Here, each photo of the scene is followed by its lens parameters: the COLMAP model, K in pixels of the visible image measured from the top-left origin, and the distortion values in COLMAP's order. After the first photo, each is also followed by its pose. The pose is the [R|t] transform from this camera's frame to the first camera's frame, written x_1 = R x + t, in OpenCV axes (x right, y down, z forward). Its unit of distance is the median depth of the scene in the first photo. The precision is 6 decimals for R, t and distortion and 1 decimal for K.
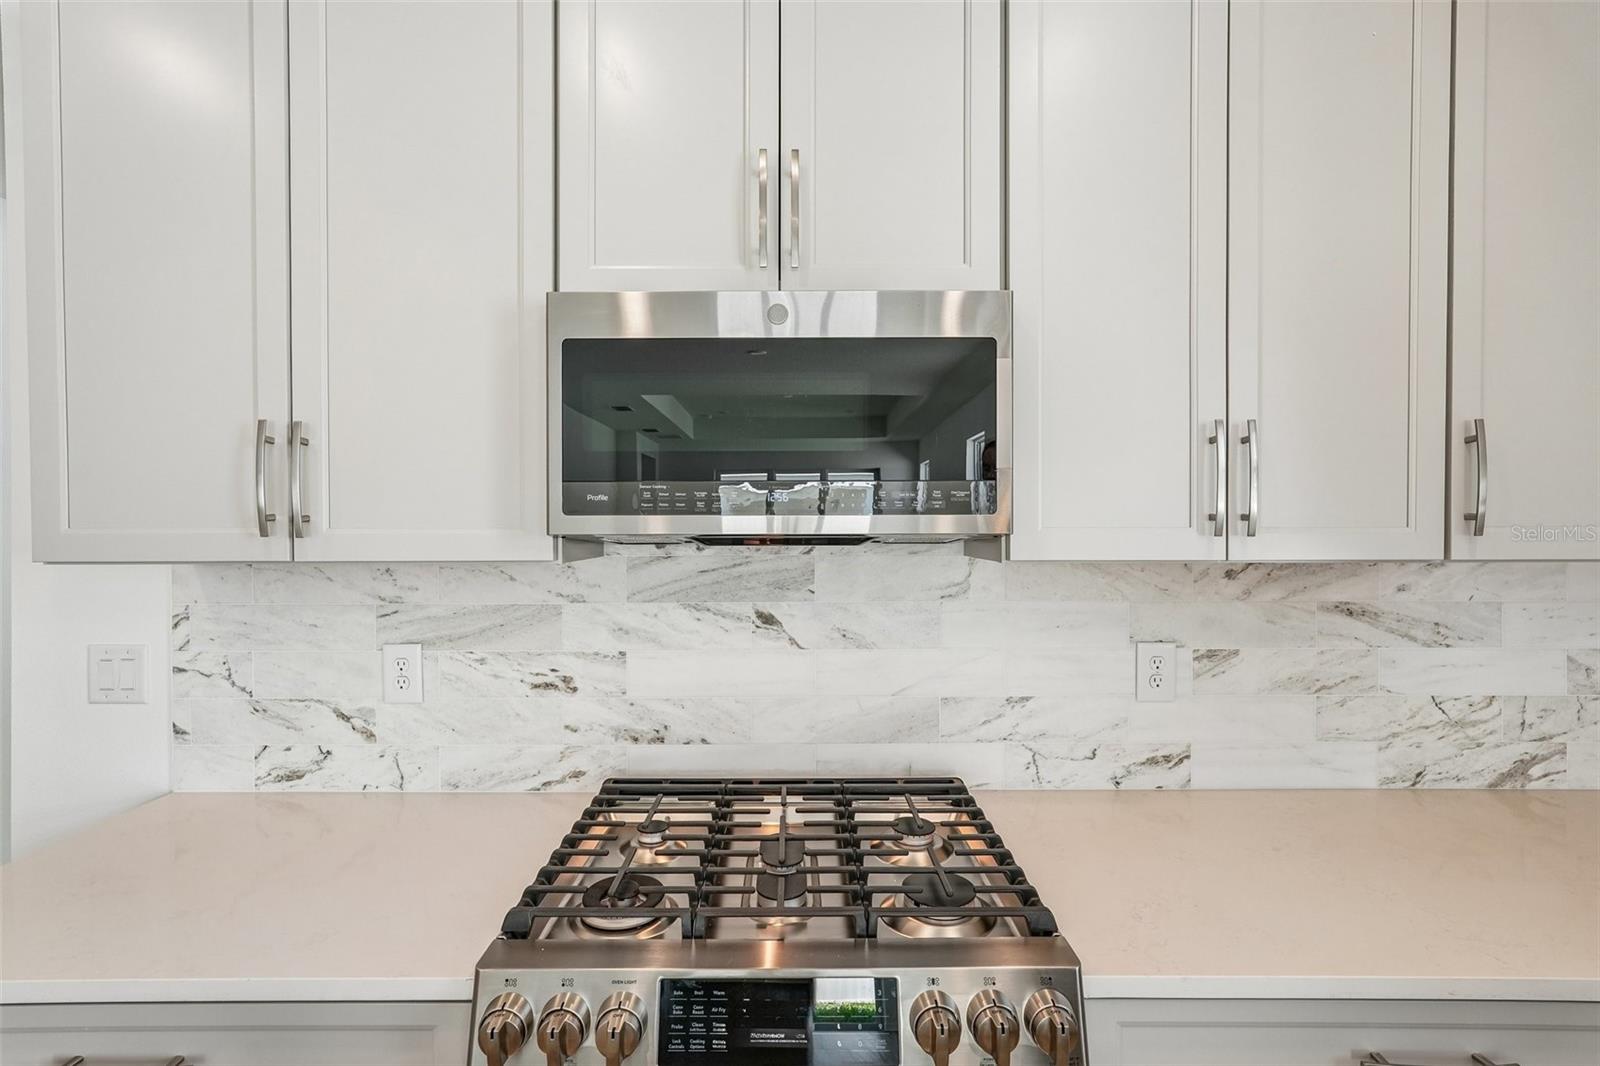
lens RADIAL K [[708.2, 0, 800.0], [0, 708.2, 533.0], [0, 0, 1]] dist [-0.016573, 0.009379]
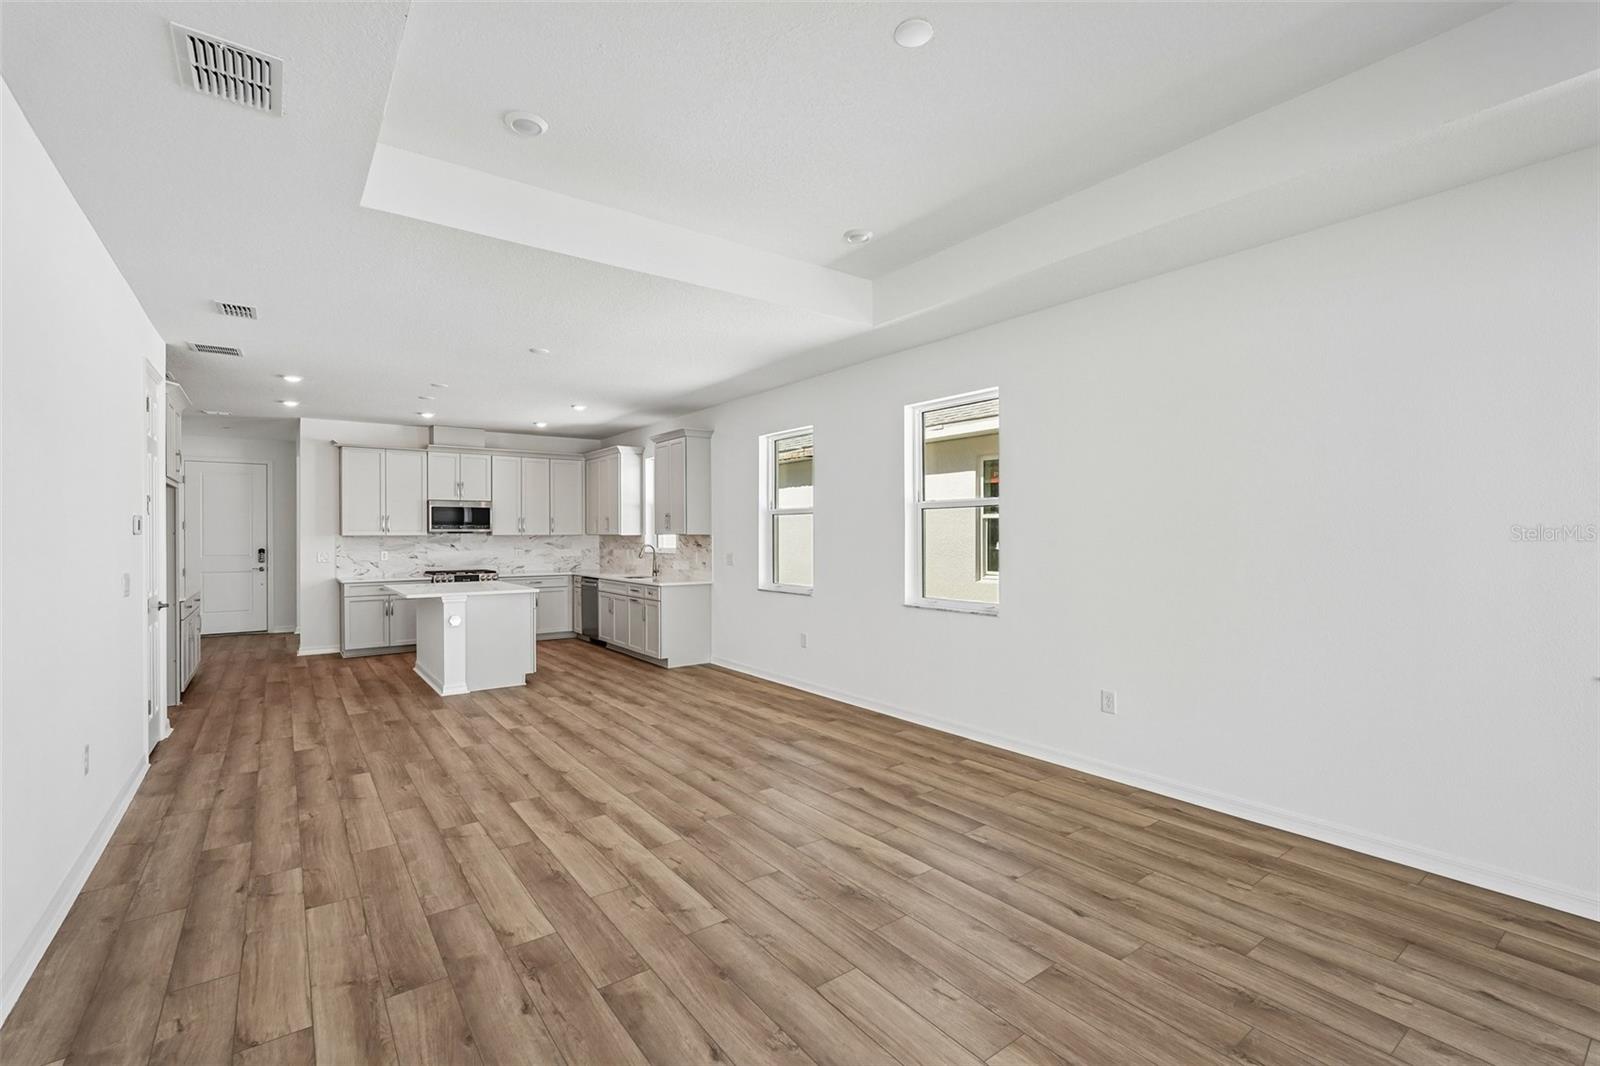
lens RADIAL K [[708.2, 0, 800.0], [0, 708.2, 533.0], [0, 0, 1]] dist [-0.016573, 0.009379]
pose [[0.803939, 0.000388, 0.594712, -1.265935], [0.005974, 0.999944, -0.008729, 0.082531], [-0.594682, 0.010570, 0.803891, -5.731249]]
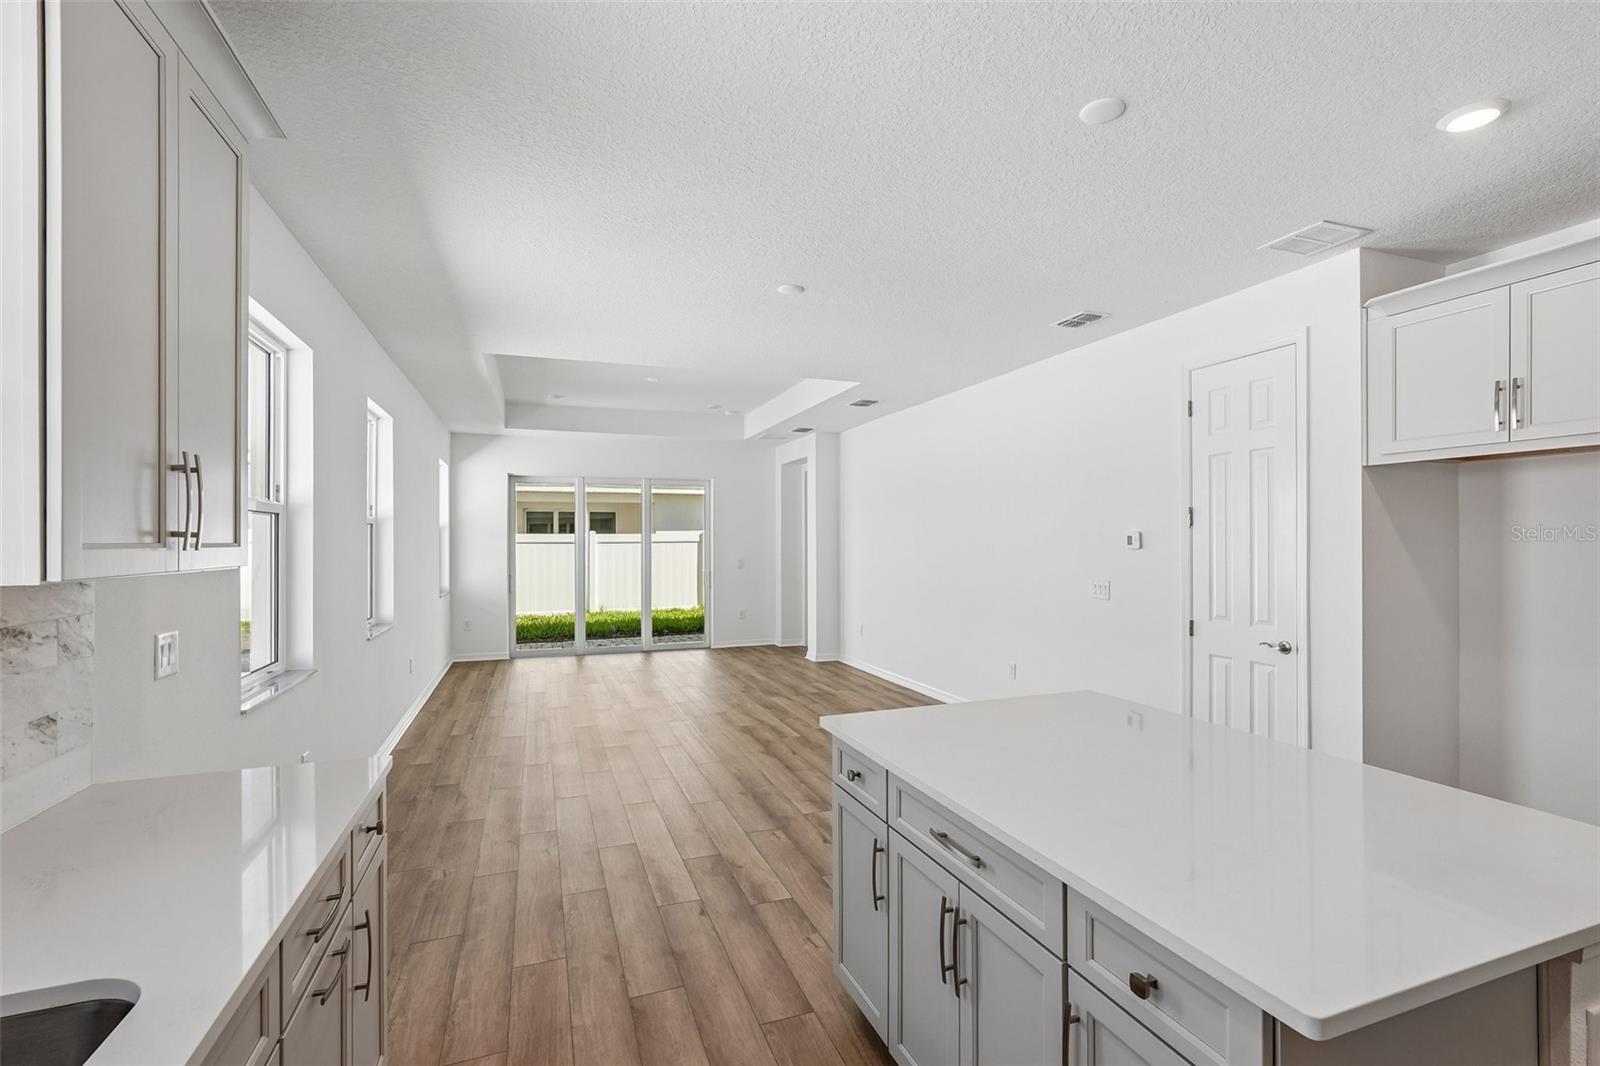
lens RADIAL K [[708.2, 0, 800.0], [0, 708.2, 533.0], [0, 0, 1]] dist [-0.016573, 0.009379]
pose [[-0.938425, -0.000161, -0.345483, 0.613417], [0.001594, 0.999987, -0.004794, -0.004150], [0.345479, -0.005050, -0.938413, 0.194079]]
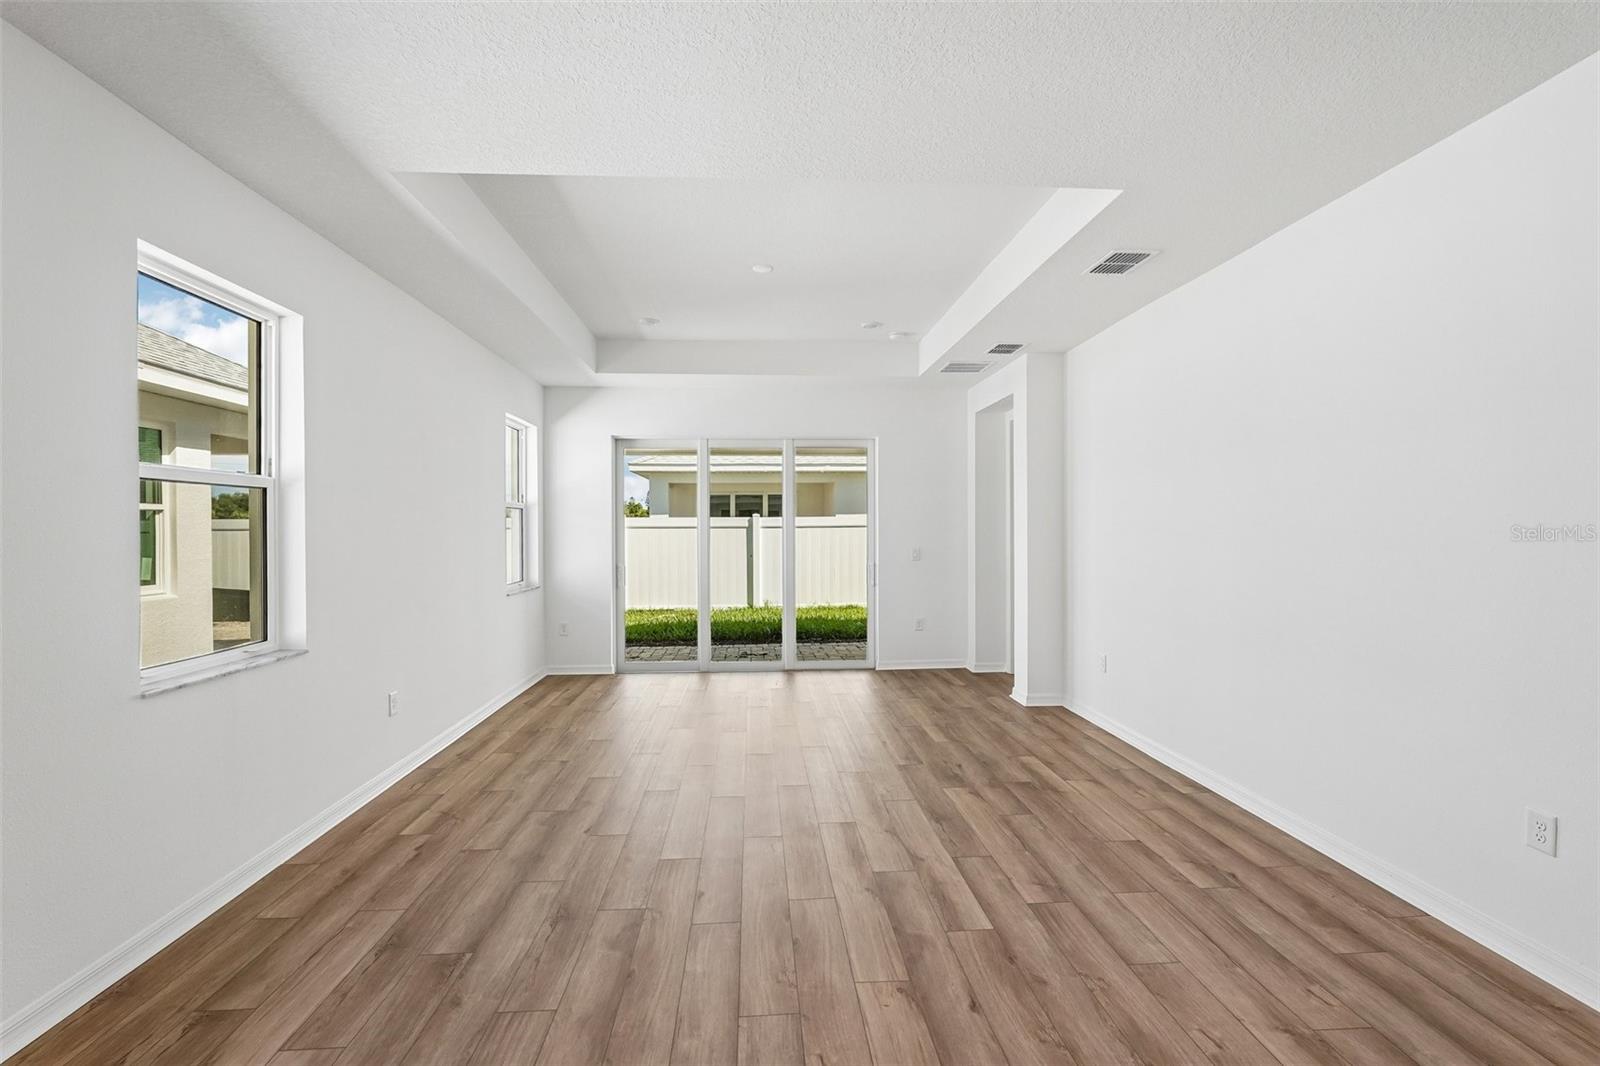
lens RADIAL K [[708.2, 0, 800.0], [0, 708.2, 533.0], [0, 0, 1]] dist [-0.016573, 0.009379]
pose [[-0.997853, 0.006168, -0.065196, -0.064261], [0.005384, 0.999911, 0.012203, 0.048359], [0.065266, 0.011826, -0.997798, -1.534706]]
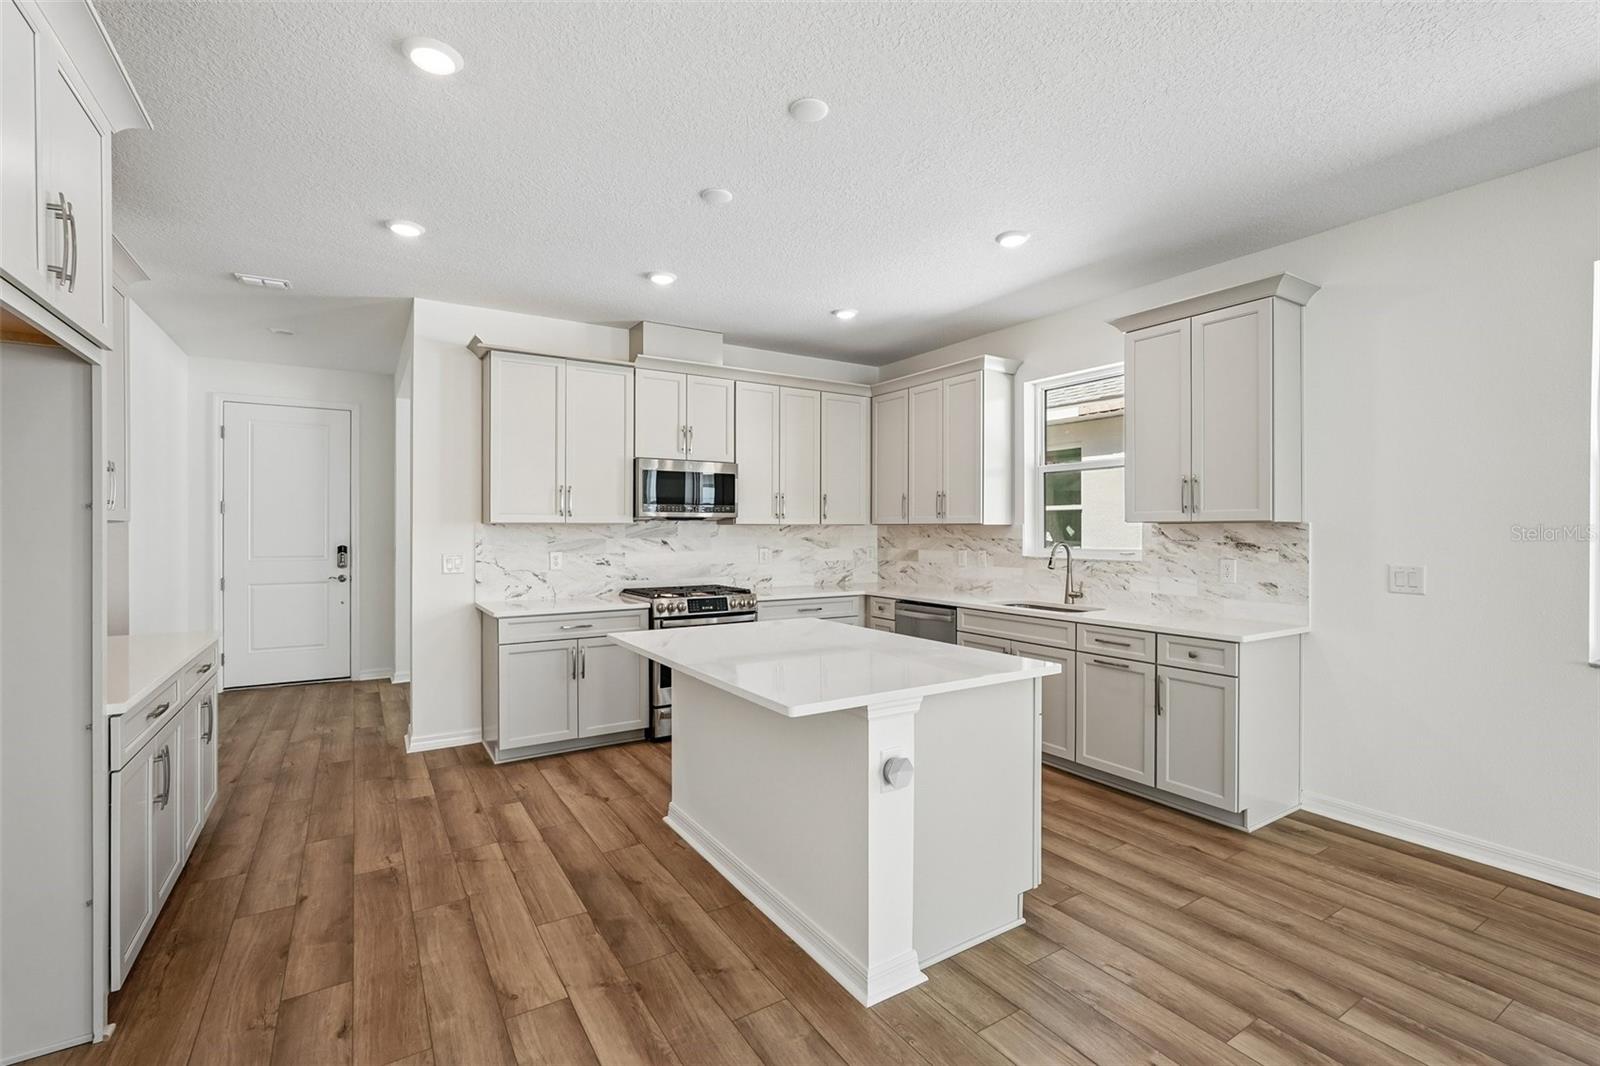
lens RADIAL K [[708.2, 0, 800.0], [0, 708.2, 533.0], [0, 0, 1]] dist [-0.016573, 0.009379]
pose [[0.846975, -0.001340, 0.531631, -1.324166], [0.002341, 0.999997, -0.001210, 0.080141], [-0.531628, 0.002269, 0.846975, -2.275353]]
